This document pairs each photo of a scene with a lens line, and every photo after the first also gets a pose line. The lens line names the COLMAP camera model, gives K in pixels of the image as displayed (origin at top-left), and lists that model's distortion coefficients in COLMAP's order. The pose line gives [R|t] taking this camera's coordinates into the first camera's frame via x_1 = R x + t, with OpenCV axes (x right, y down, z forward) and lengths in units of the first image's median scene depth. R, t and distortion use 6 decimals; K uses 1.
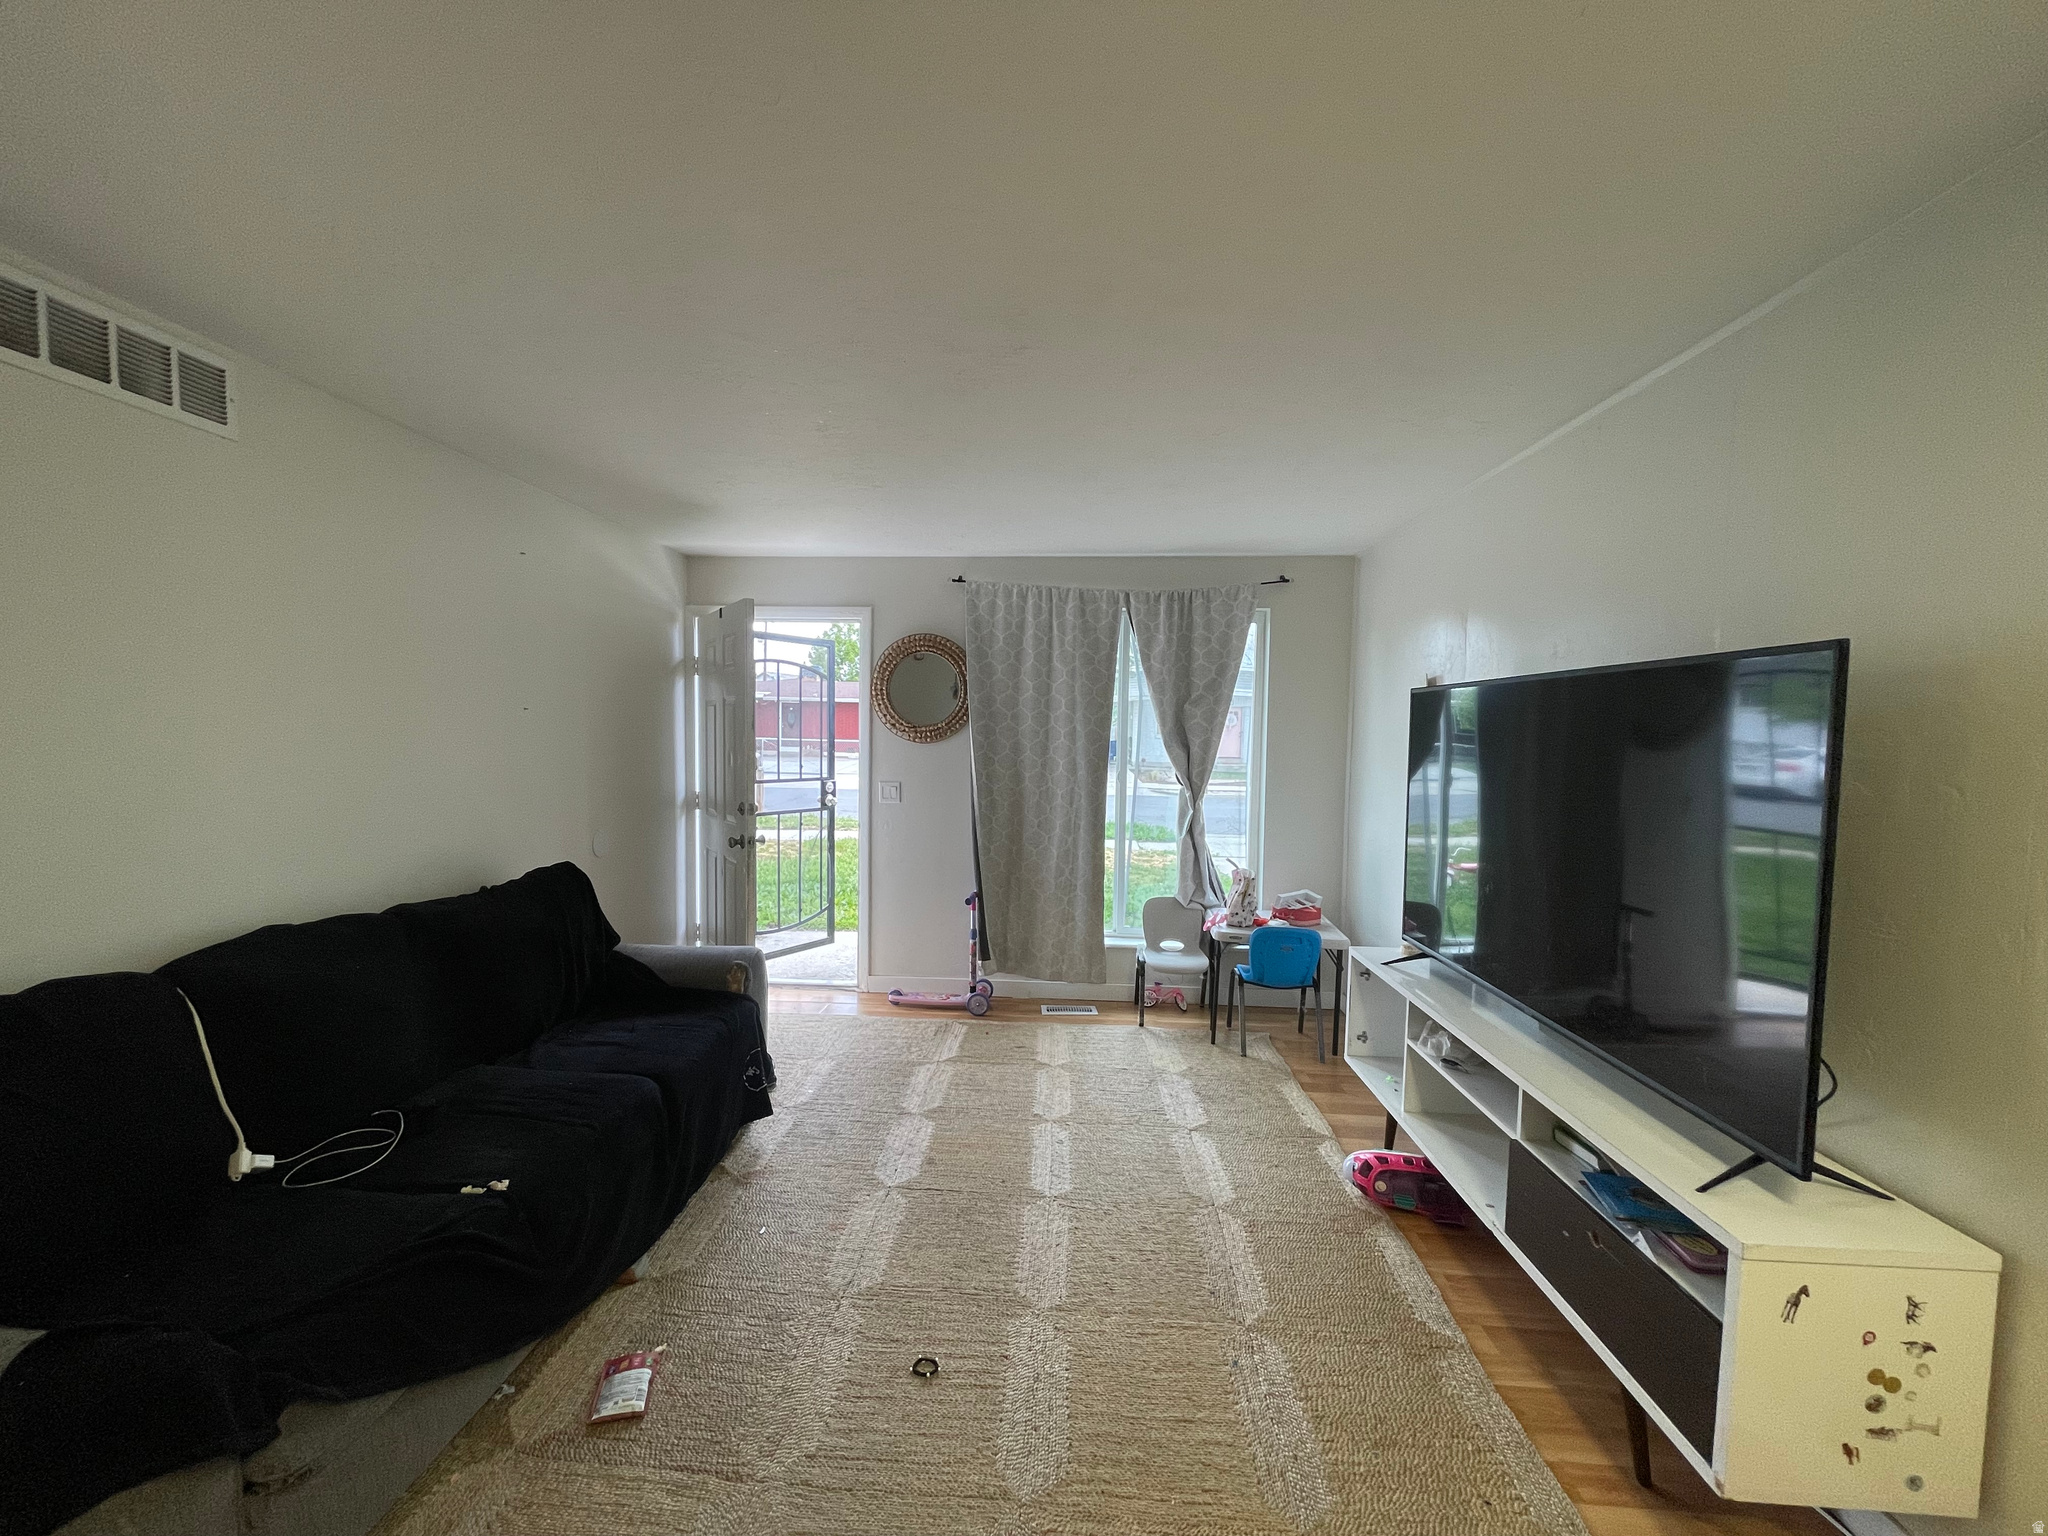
lens RADIAL K [[816.5, 0, 1015.7], [0, 816.5, 768.6], [0, 0, 1]] dist [-0.000821, -0.000286]
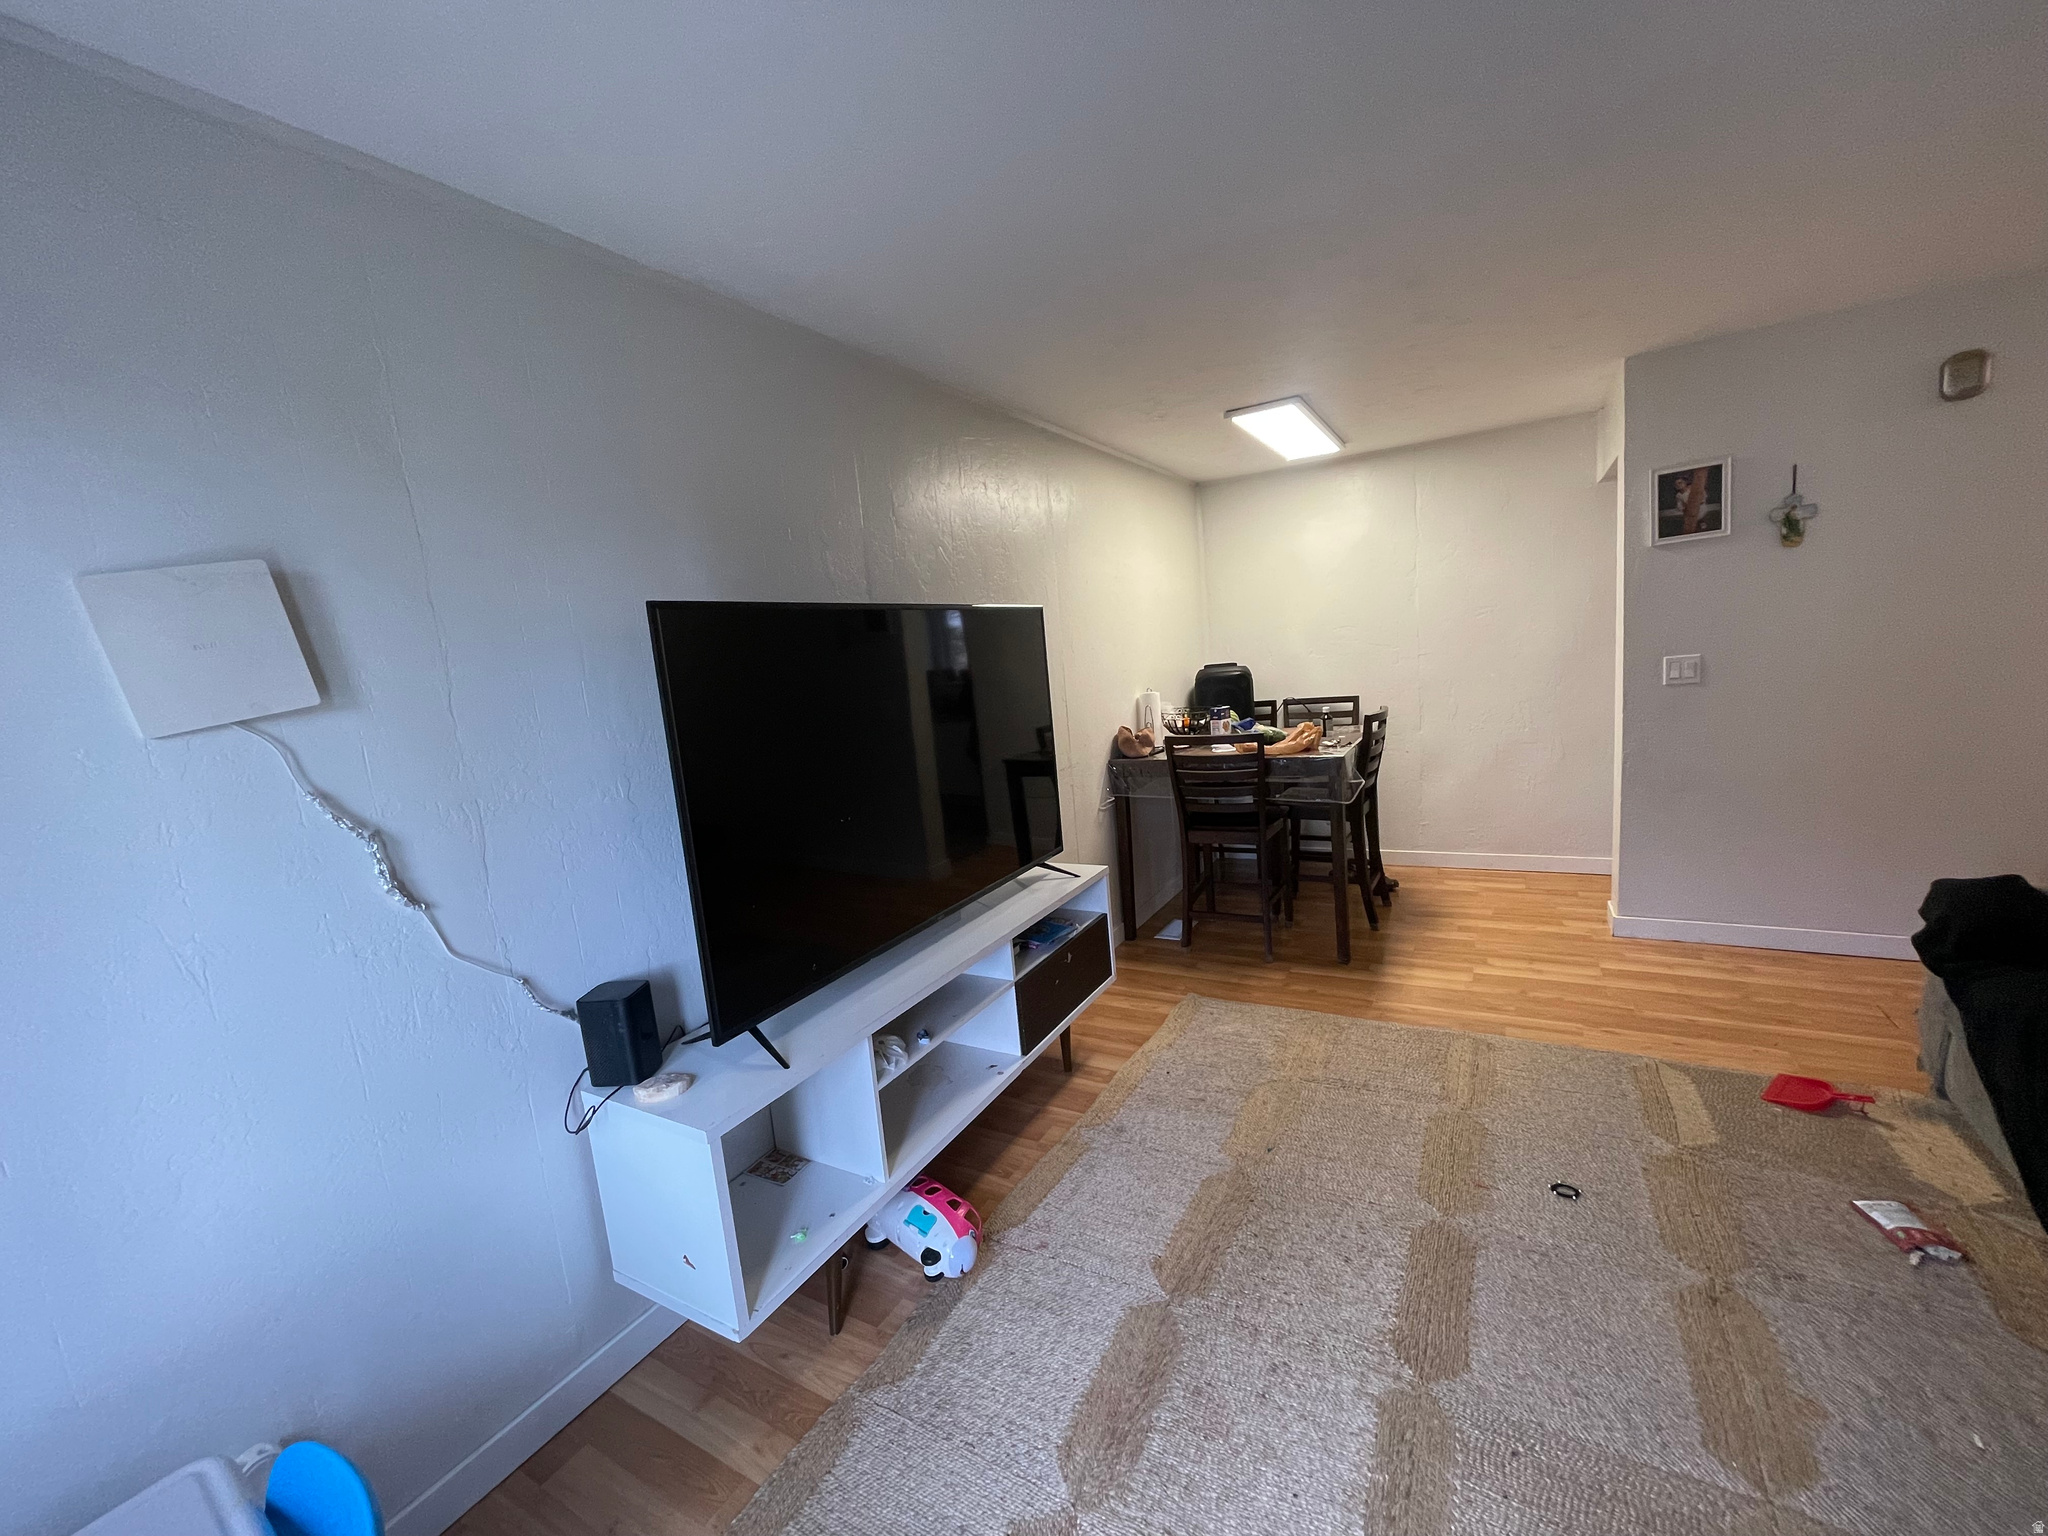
lens RADIAL K [[816.5, 0, 1015.2], [0, 816.5, 770.6], [0, 0, 1]] dist [-0.000821, -0.000286]
pose [[-0.899416, 0.009561, 0.436989, 0.042680], [0.099719, 0.977884, 0.183848, -0.051999], [-0.425566, 0.208931, -0.880478, 1.081568]]
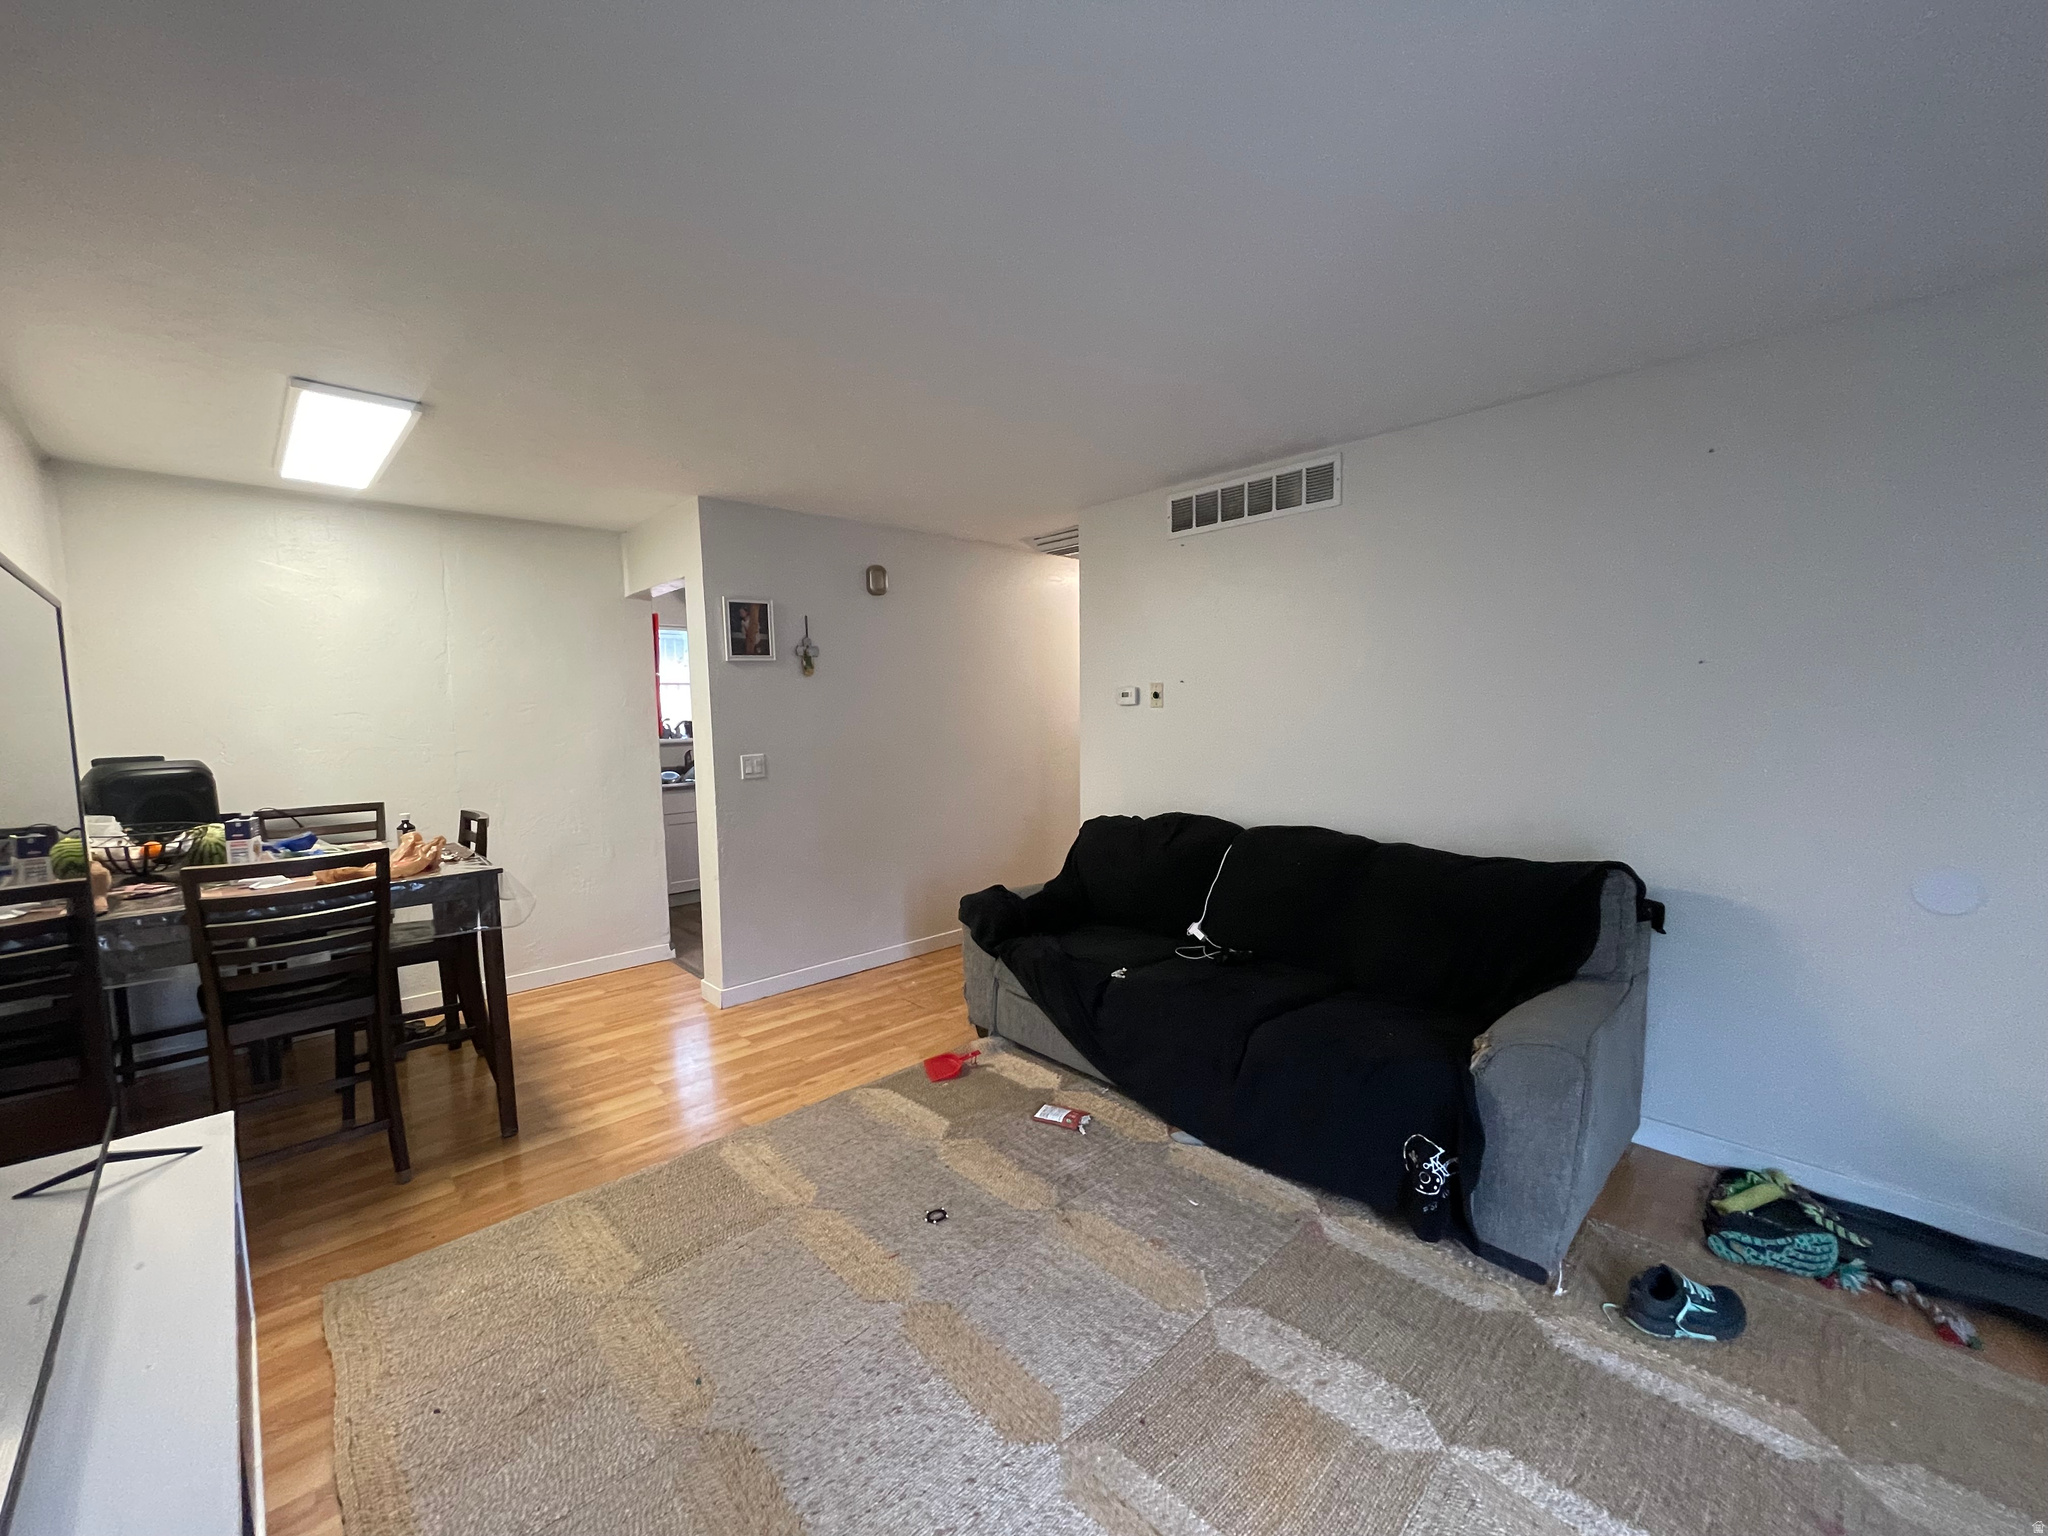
lens RADIAL K [[816.5, 0, 1015.6], [0, 816.5, 774.6], [0, 0, 1]] dist [-0.000821, -0.000286]
pose [[-0.676286, 0.063103, -0.733931, 0.334861], [-0.020540, 0.994321, 0.104418, -0.030239], [0.736353, 0.085691, -0.671150, 0.927159]]
